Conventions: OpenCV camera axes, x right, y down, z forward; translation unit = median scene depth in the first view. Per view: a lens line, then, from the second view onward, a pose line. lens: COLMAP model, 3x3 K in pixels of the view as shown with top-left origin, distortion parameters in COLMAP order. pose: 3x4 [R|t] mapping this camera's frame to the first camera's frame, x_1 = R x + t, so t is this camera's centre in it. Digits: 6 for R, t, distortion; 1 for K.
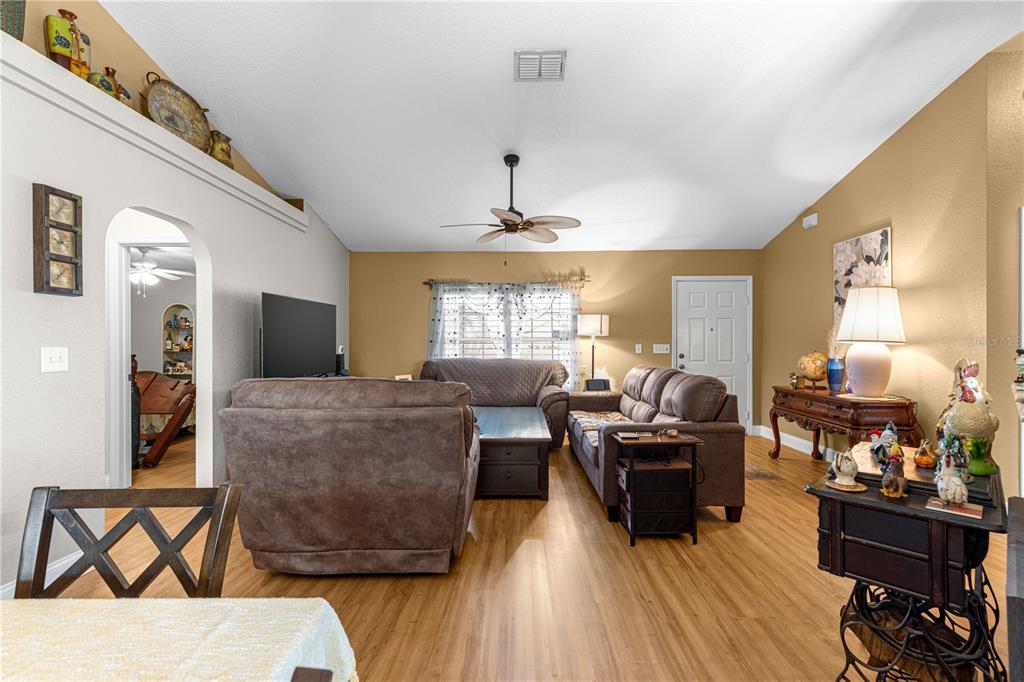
lens RADIAL K [[455.6, 0, 515.7], [0, 455.6, 344.1], [0, 0, 1]] dist [0.007567, -0.000621]
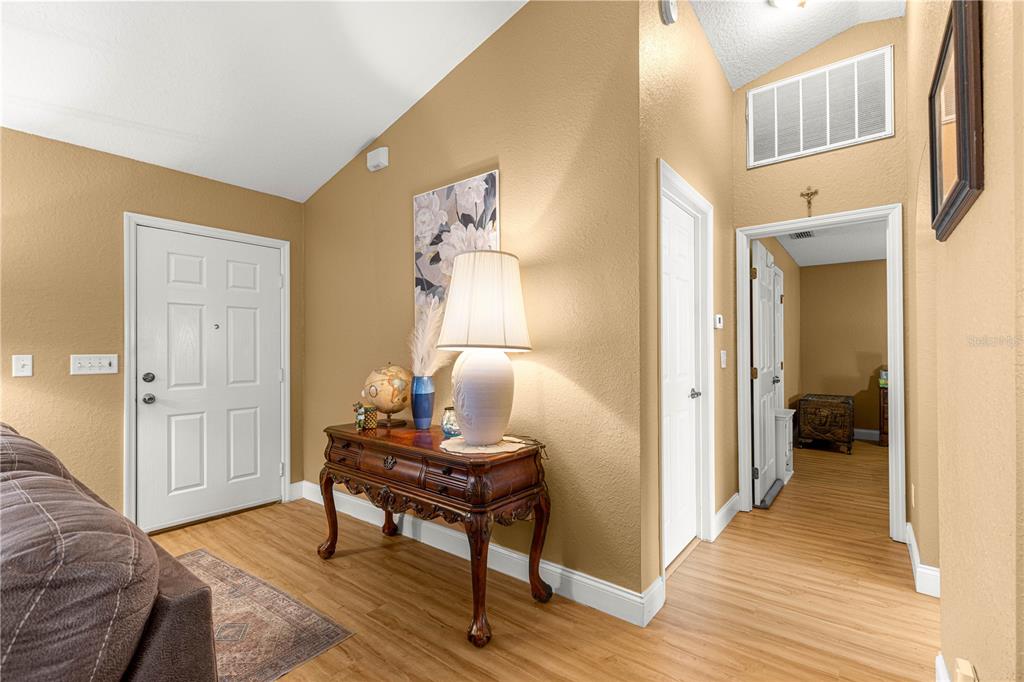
lens RADIAL K [[455.6, 0, 513.6], [0, 455.6, 346.0], [0, 0, 1]] dist [0.007567, -0.000621]
pose [[0.598484, 0.003870, 0.801126, 0.279351], [0.005722, 0.999942, -0.009105, -0.001603], [-0.801115, 0.010033, 0.598427, 0.528733]]
